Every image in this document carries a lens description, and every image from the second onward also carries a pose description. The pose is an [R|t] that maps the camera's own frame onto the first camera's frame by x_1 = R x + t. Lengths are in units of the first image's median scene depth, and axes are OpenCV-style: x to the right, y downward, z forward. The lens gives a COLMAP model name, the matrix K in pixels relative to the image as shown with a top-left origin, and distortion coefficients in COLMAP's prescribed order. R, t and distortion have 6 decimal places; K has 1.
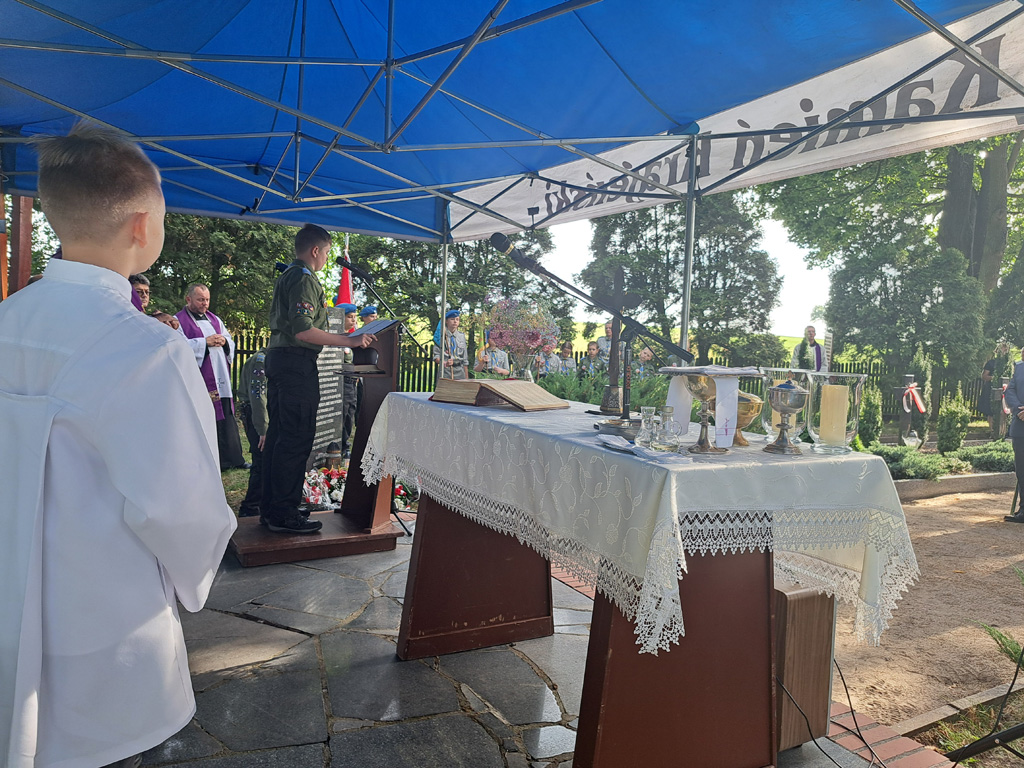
lens RADIAL K [[724.6, 0, 522.2], [0, 724.6, 386.1], [0, 0, 1]] dist [0.075696, -0.074948]
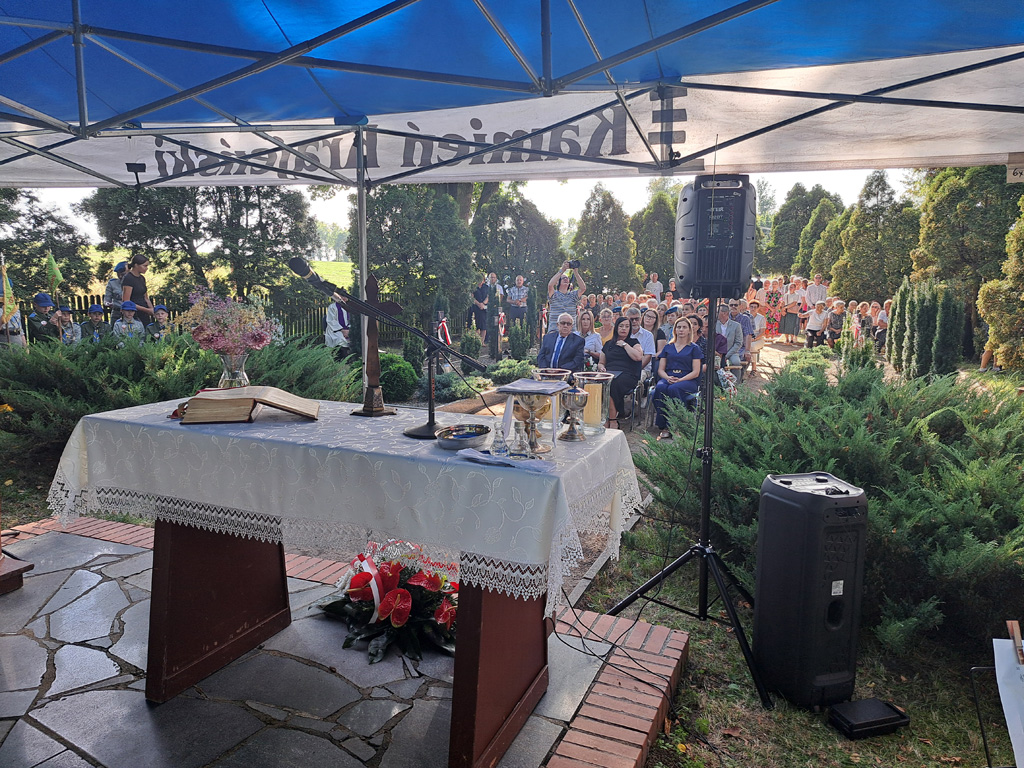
lens RADIAL K [[724.6, 0, 522.2], [0, 724.6, 386.1], [0, 0, 1]] dist [0.075696, -0.074948]
pose [[0.781198, -0.120937, 0.612457, -0.228644], [0.055336, 0.990609, 0.125026, -0.078426], [-0.621825, -0.063779, 0.780555, 0.012445]]
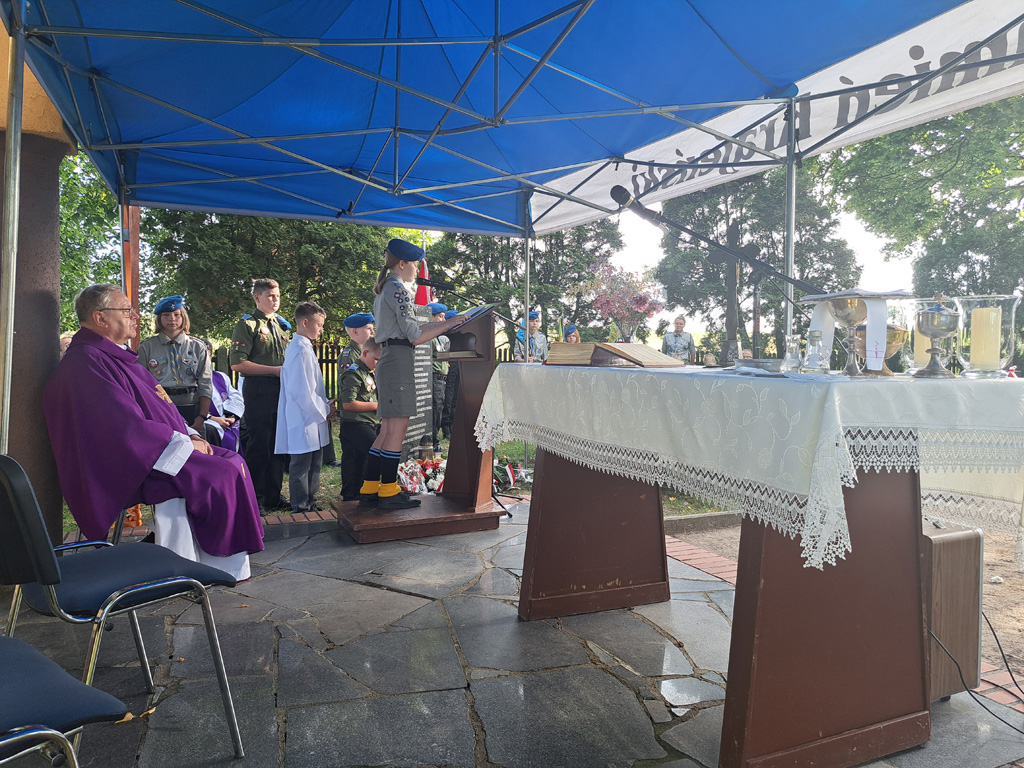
lens RADIAL K [[720.5, 0, 521.1], [0, 720.5, 382.1], [0, 0, 1]] dist [0.072624, -0.065865]
pose [[0.995534, -0.033820, -0.088135, -0.047867], [0.031847, 0.999212, -0.023691, 0.045771], [0.088867, 0.020778, 0.995827, -0.010091]]
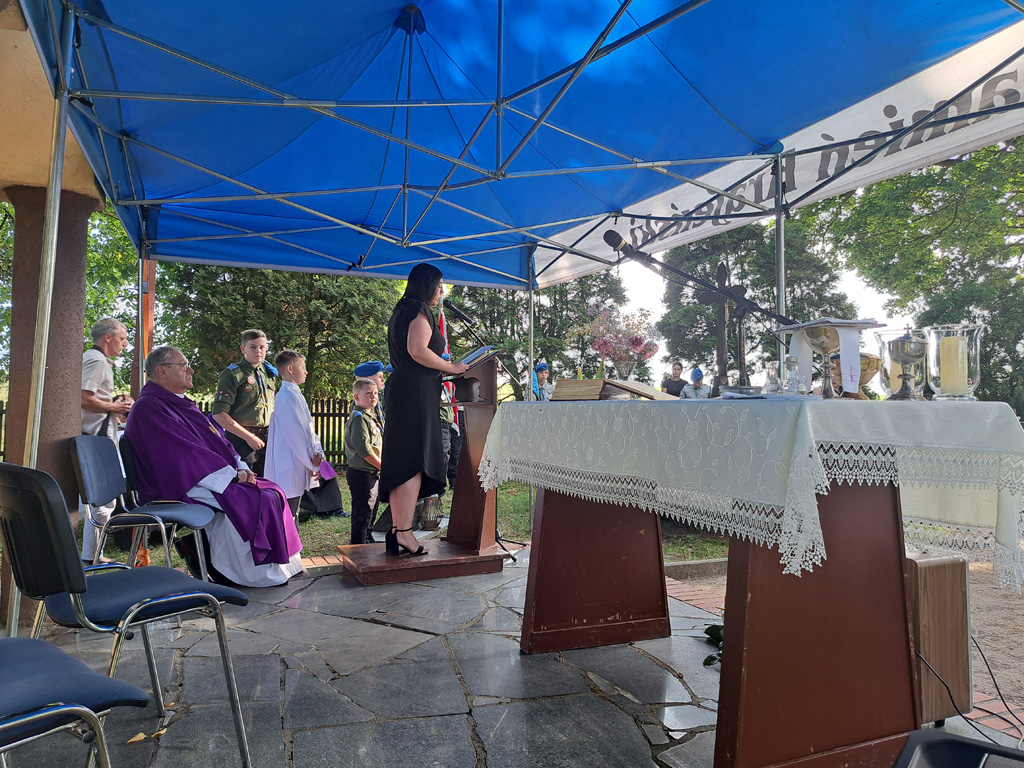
lens RADIAL K [[724.6, 0, 522.2], [0, 724.6, 386.1], [0, 0, 1]] dist [0.075696, -0.074948]
pose [[0.994695, -0.043373, -0.093278, -0.039961], [0.034096, 0.994519, -0.098843, 0.068935], [0.097054, 0.095139, 0.990722, -0.042512]]
